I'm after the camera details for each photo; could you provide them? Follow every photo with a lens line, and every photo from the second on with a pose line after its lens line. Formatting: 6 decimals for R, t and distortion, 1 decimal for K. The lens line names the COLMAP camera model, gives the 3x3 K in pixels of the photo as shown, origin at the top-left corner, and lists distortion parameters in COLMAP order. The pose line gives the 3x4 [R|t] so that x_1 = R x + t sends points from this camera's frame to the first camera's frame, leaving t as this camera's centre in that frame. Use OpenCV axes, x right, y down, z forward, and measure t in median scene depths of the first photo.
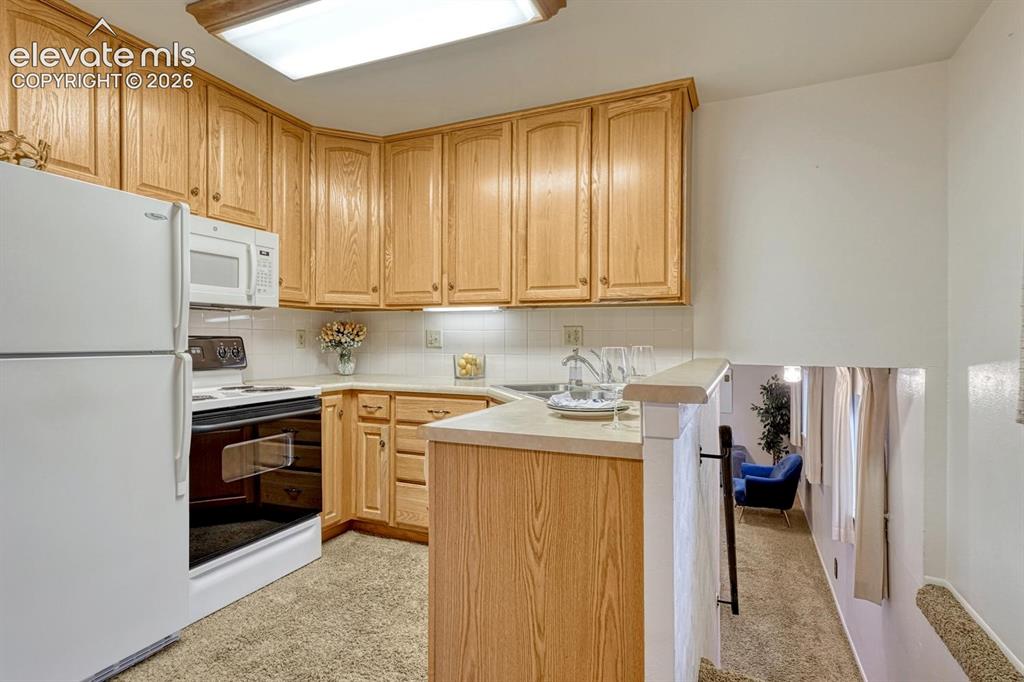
lens RADIAL K [[520.3, 0, 512.0], [0, 520.3, 341.0], [0, 0, 1]] dist [0.030953, 0.000013]
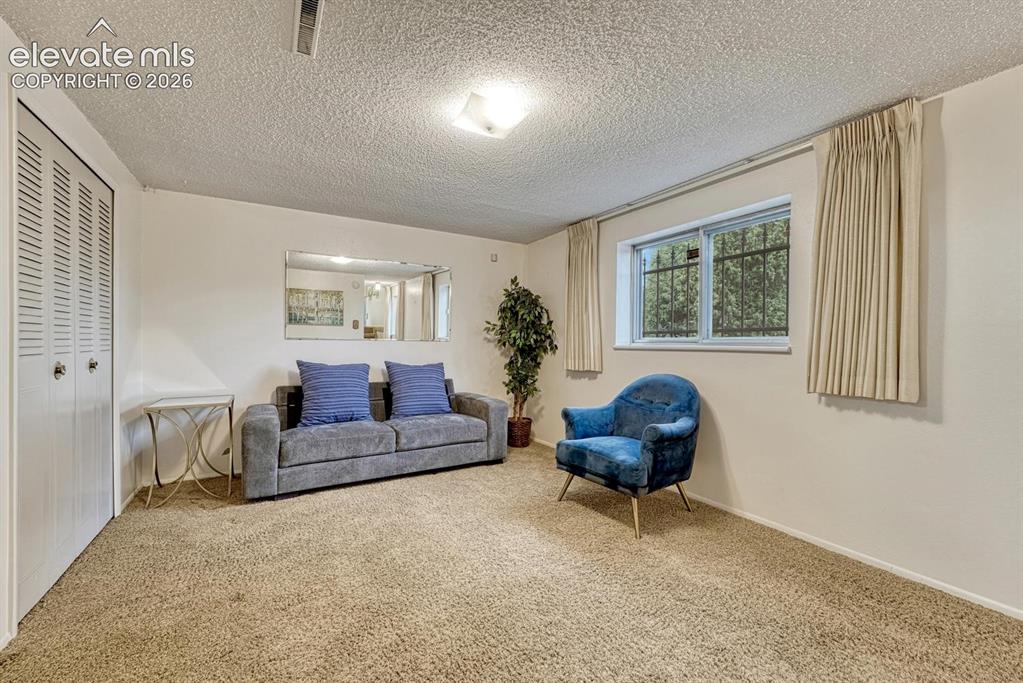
lens RADIAL K [[425.0, 0, 506.9], [0, 425.0, 345.8], [0, 0, 1]] dist [-0.003536, -0.000283]
pose [[0.590361, -0.006813, 0.807110, 0.081850], [-0.003094, 0.999938, 0.010703, 0.176684], [-0.807133, -0.008816, 0.590304, 0.844764]]
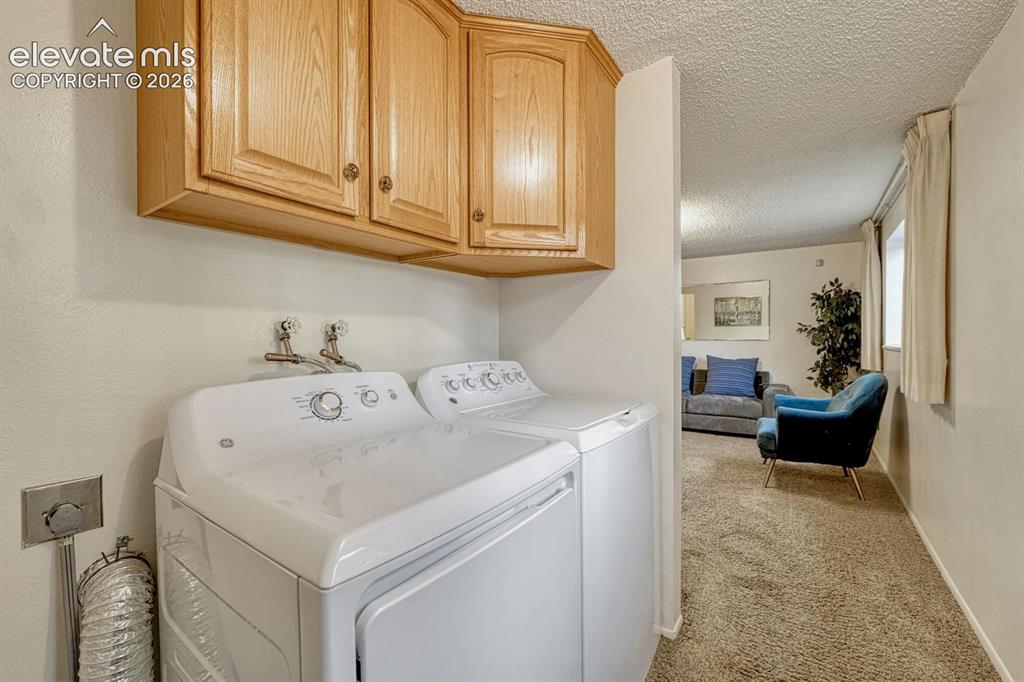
lens RADIAL K [[415.8, 0, 510.2], [0, 415.8, 341.7], [0, 0, 1]] dist [-0.002225, -0.000167]
pose [[0.979194, -0.010073, -0.202675, 0.236531], [0.012005, 0.999893, 0.008305, 0.167263], [0.202569, -0.010565, 0.979211, 0.463055]]
